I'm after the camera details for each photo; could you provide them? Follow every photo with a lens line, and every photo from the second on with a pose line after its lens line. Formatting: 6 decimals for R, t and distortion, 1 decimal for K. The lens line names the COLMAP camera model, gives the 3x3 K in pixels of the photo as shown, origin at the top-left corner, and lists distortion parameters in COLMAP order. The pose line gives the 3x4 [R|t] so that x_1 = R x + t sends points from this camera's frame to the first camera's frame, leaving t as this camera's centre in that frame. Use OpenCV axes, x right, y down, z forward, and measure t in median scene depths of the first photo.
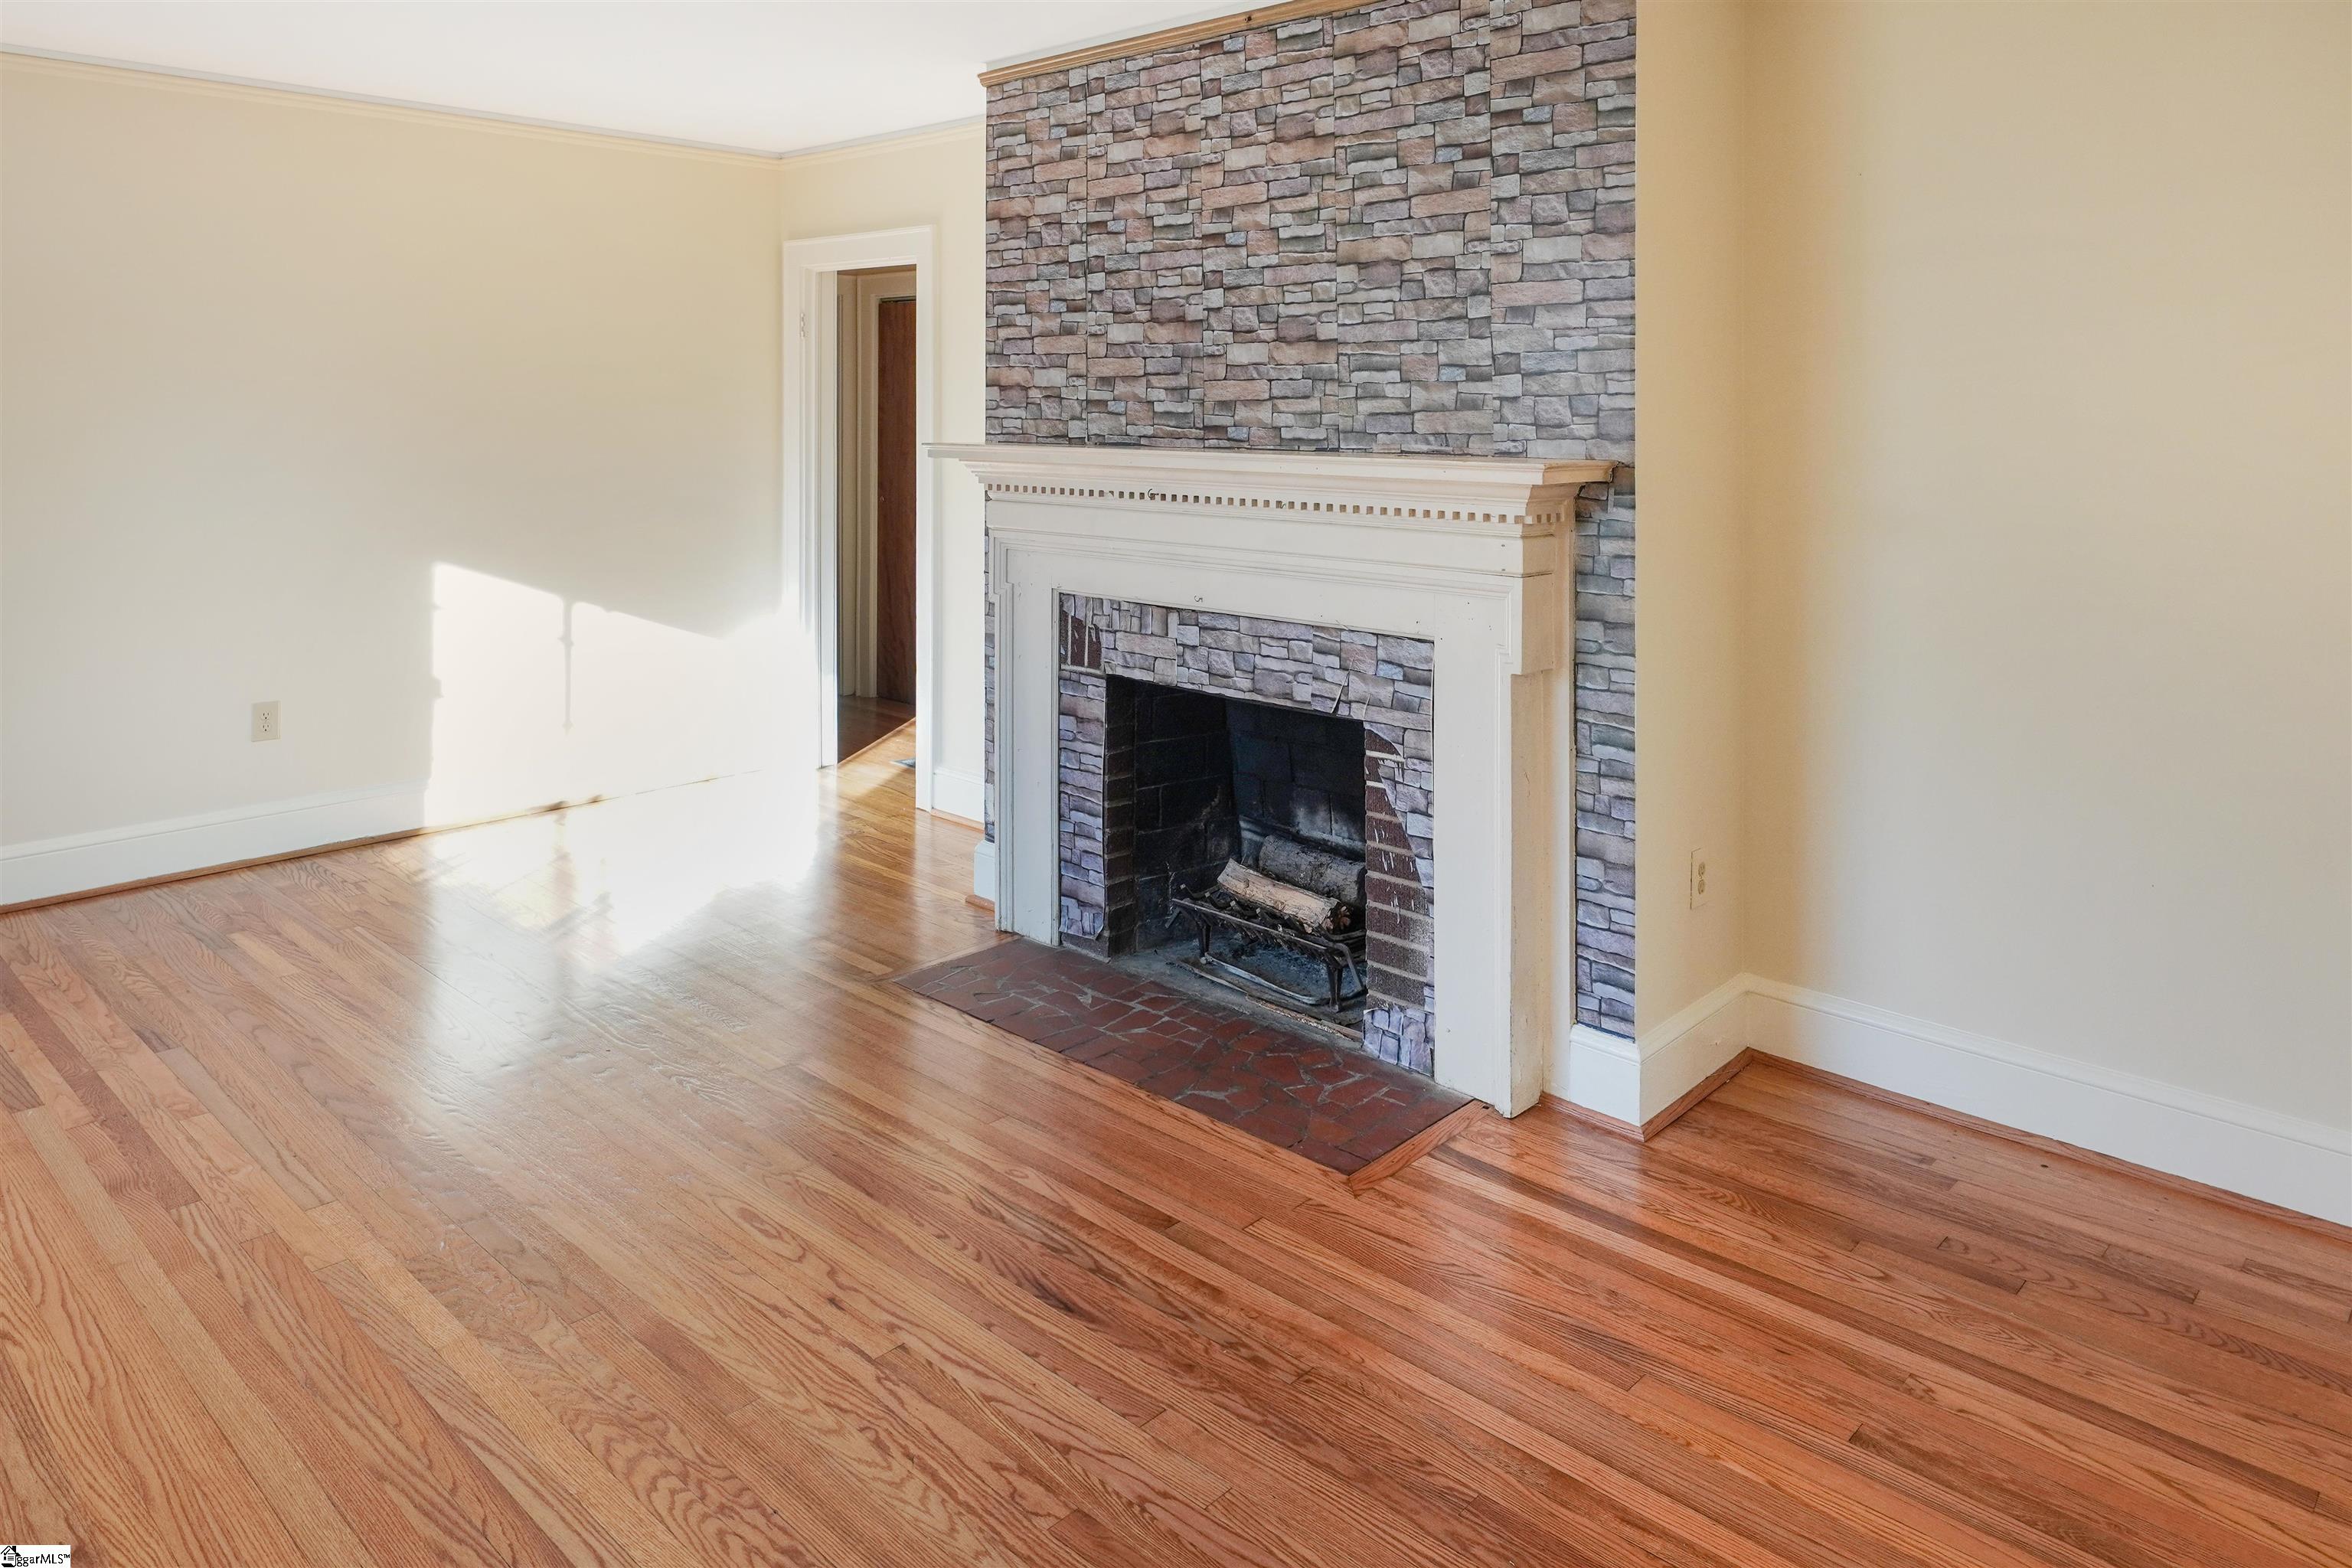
lens RADIAL K [[1519.0, 0, 1174.1], [0, 1519.0, 628.2], [0, 0, 1]] dist [0.001251, 0.001848]
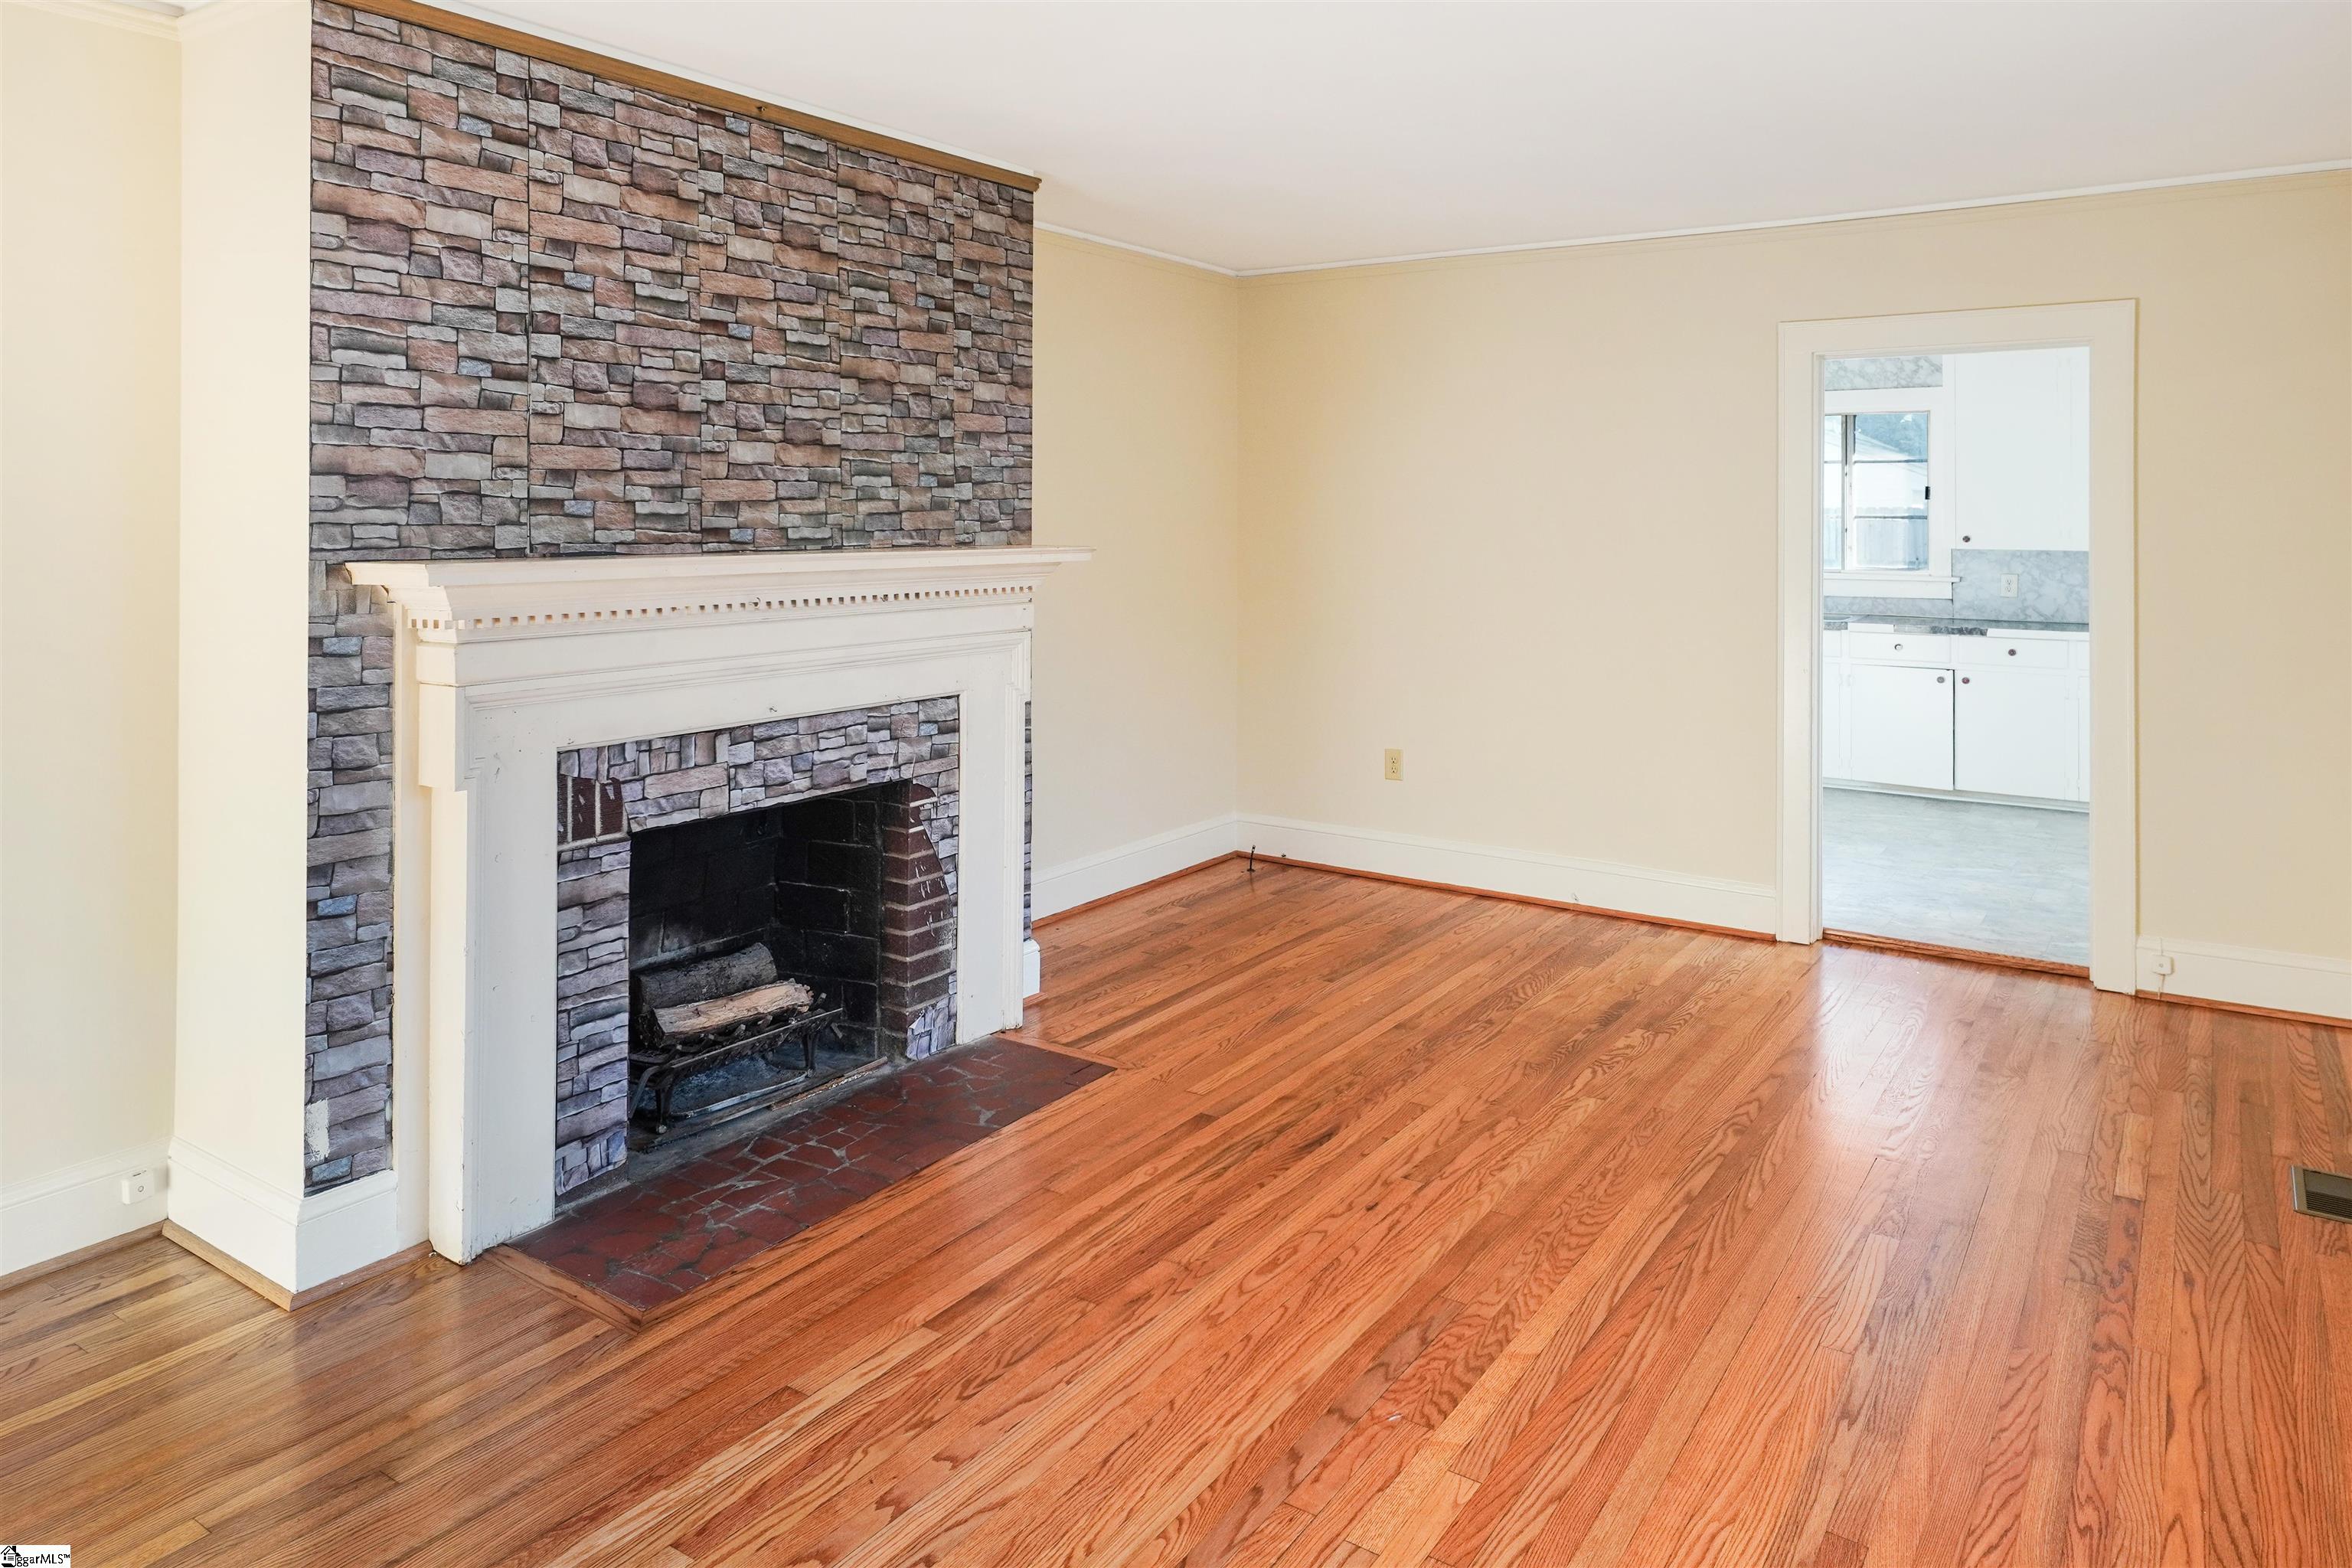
lens RADIAL K [[1505.0, 0, 1176.0], [0, 1505.0, 784.0], [0, 0, 1]] dist [-0.000968, 0.020859]
pose [[-0.159741, -0.184050, 0.969850, -0.990913], [0.135786, 0.969030, 0.206259, -0.140018], [-0.977776, 0.164640, -0.129802, 0.914004]]
